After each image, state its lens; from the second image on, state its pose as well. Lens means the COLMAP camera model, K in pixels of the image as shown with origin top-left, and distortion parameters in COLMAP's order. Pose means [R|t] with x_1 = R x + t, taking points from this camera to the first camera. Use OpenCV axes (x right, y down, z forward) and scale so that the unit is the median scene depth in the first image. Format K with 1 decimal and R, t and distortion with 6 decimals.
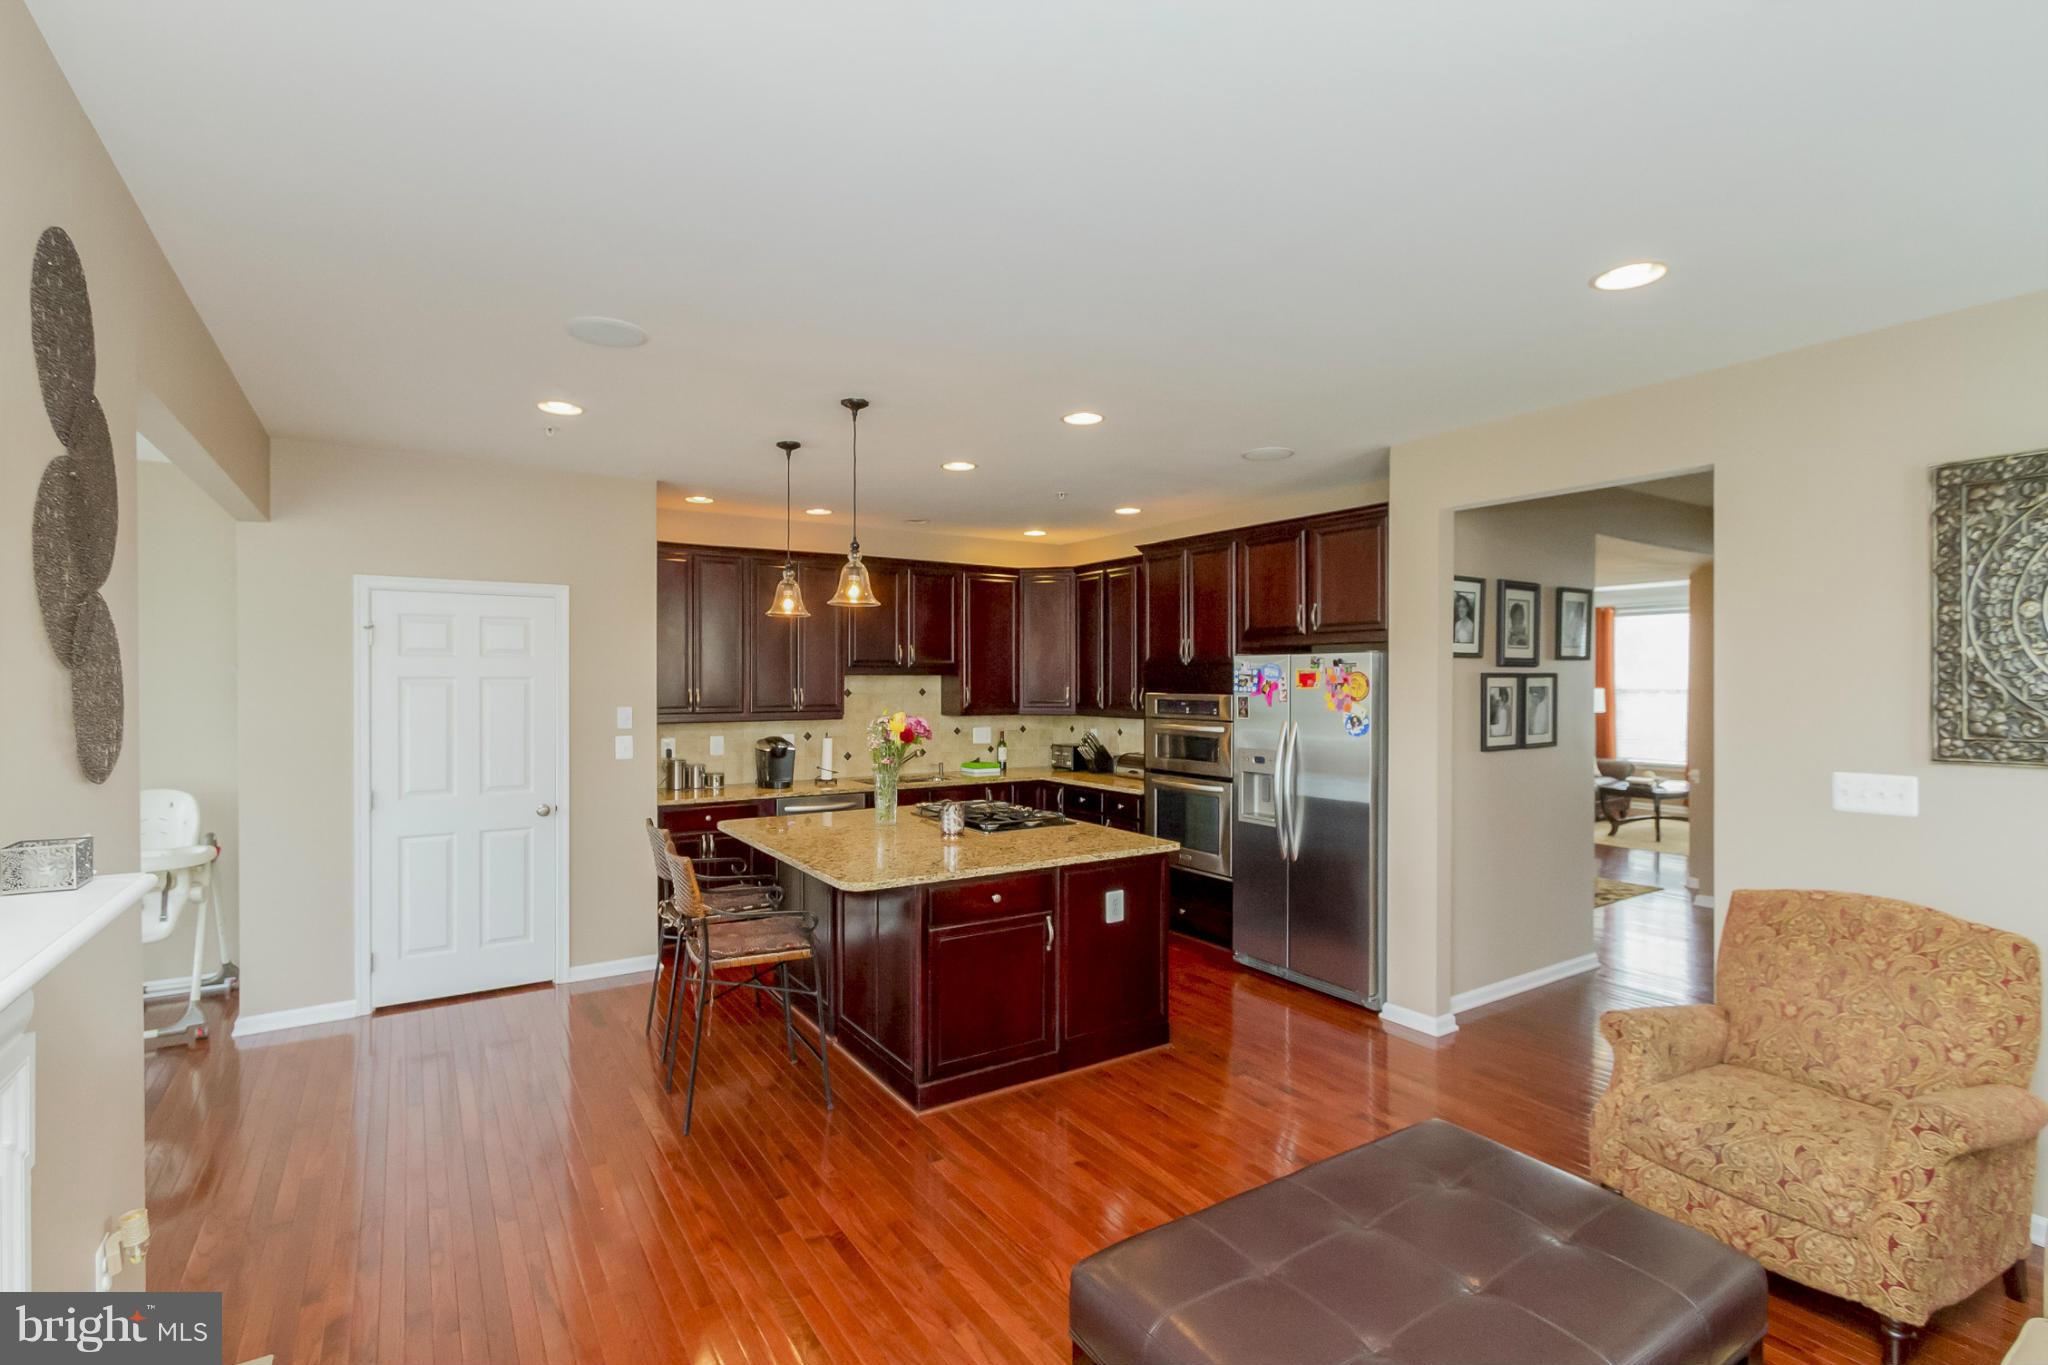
lens RADIAL K [[945.6, 0, 967.9], [0, 945.6, 683.3], [0, 0, 1]] dist [-0.006313, -0.000810]
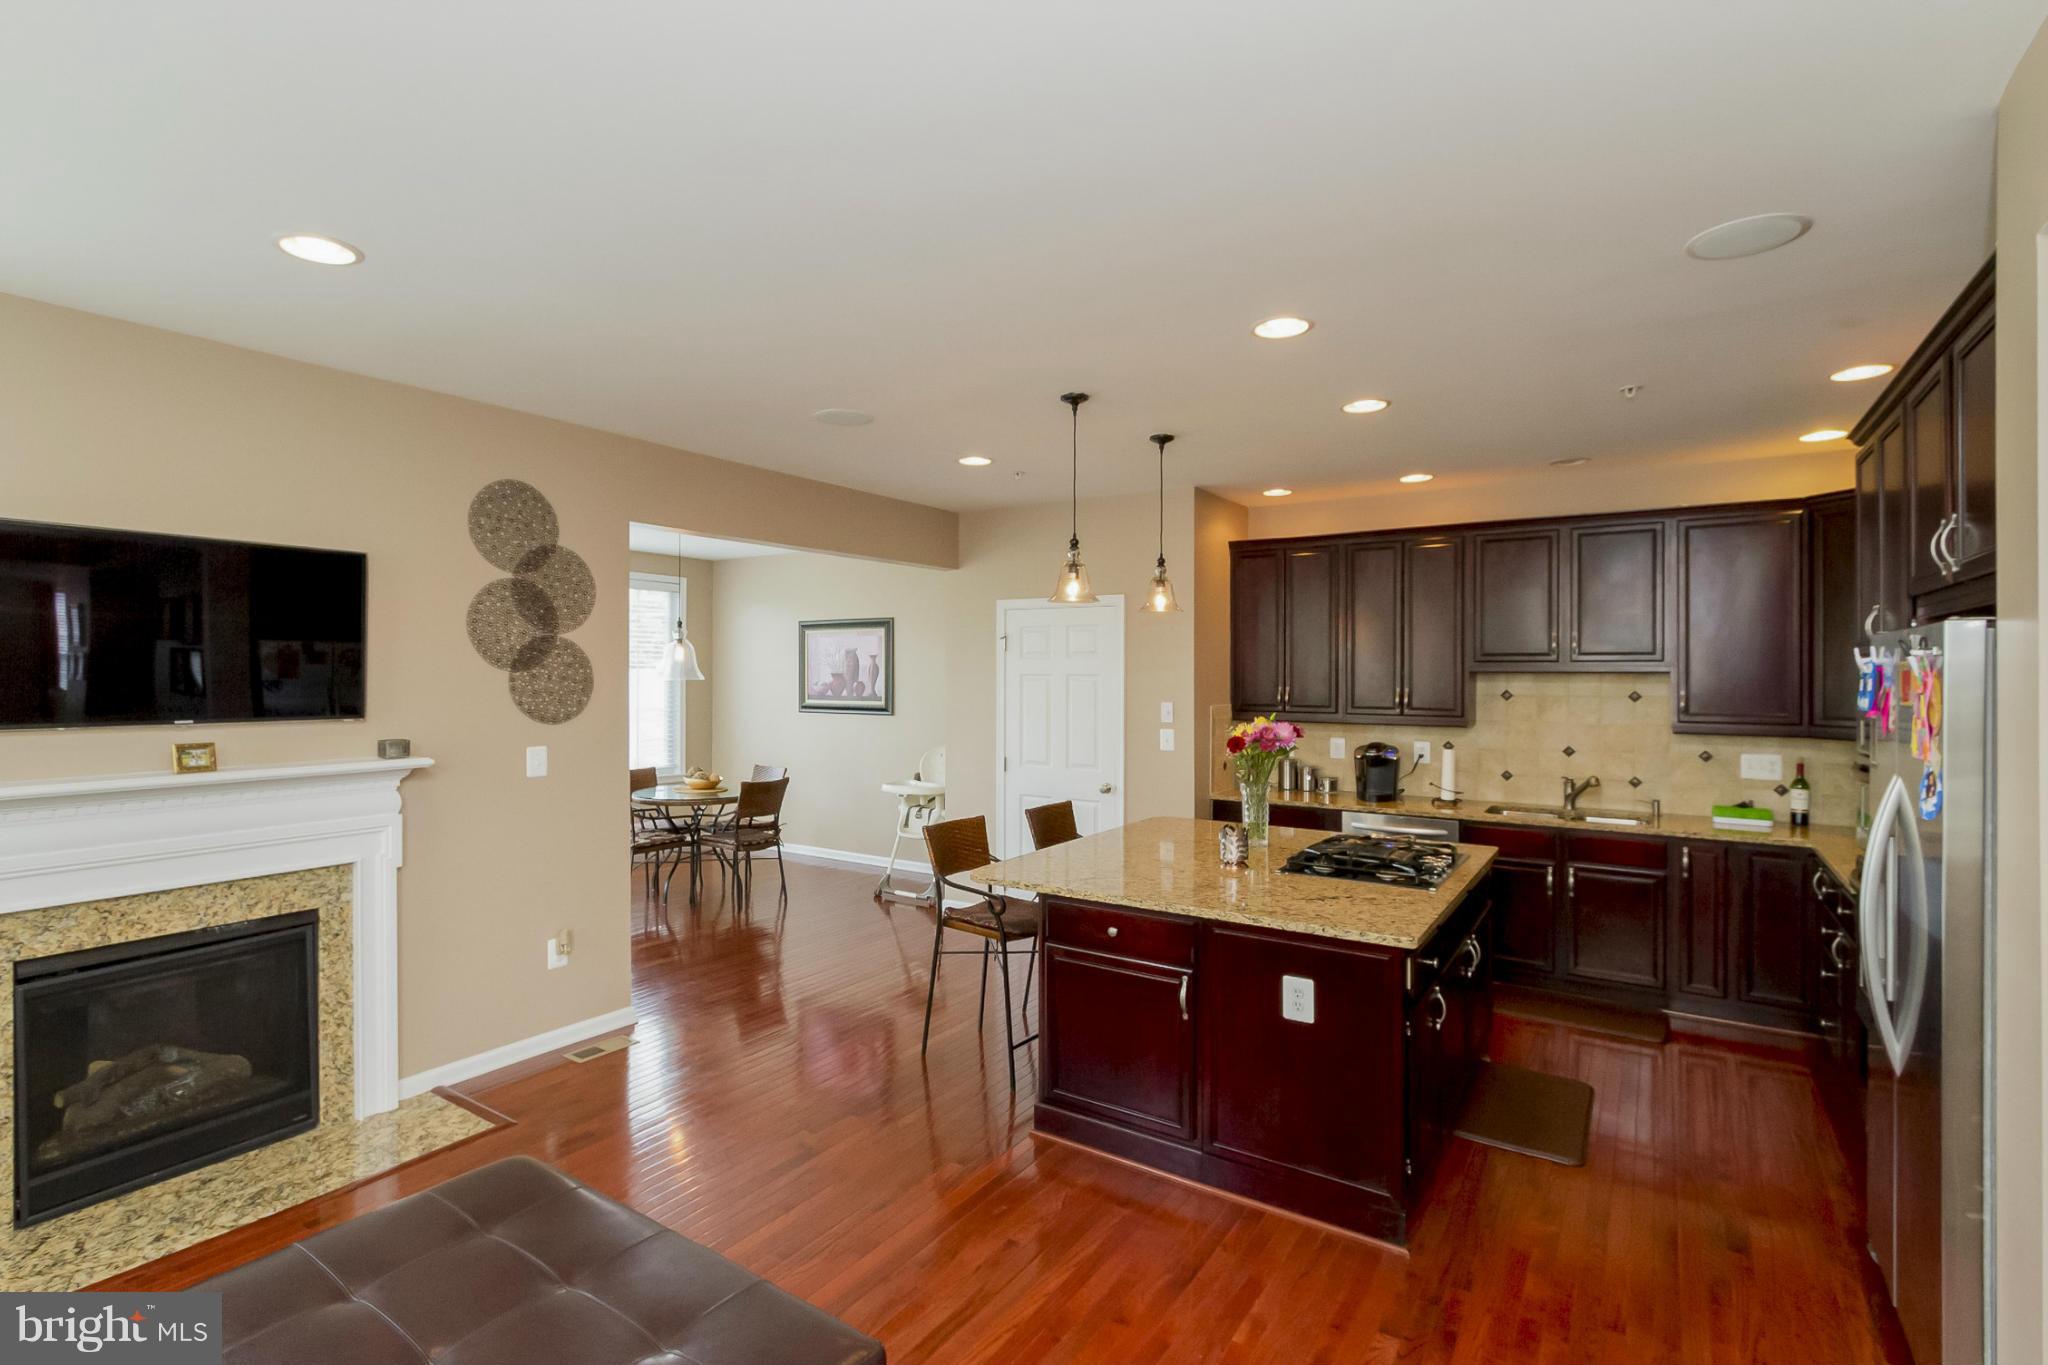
lens RADIAL K [[945.6, 0, 1013.5], [0, 945.6, 678.7], [0, 0, 1]] dist [-0.006313, -0.000810]
pose [[0.419560, 0.008013, -0.907692, 0.477546], [-0.007610, 0.999957, 0.005310, -0.005841], [0.907696, 0.004679, 0.419603, 0.338077]]
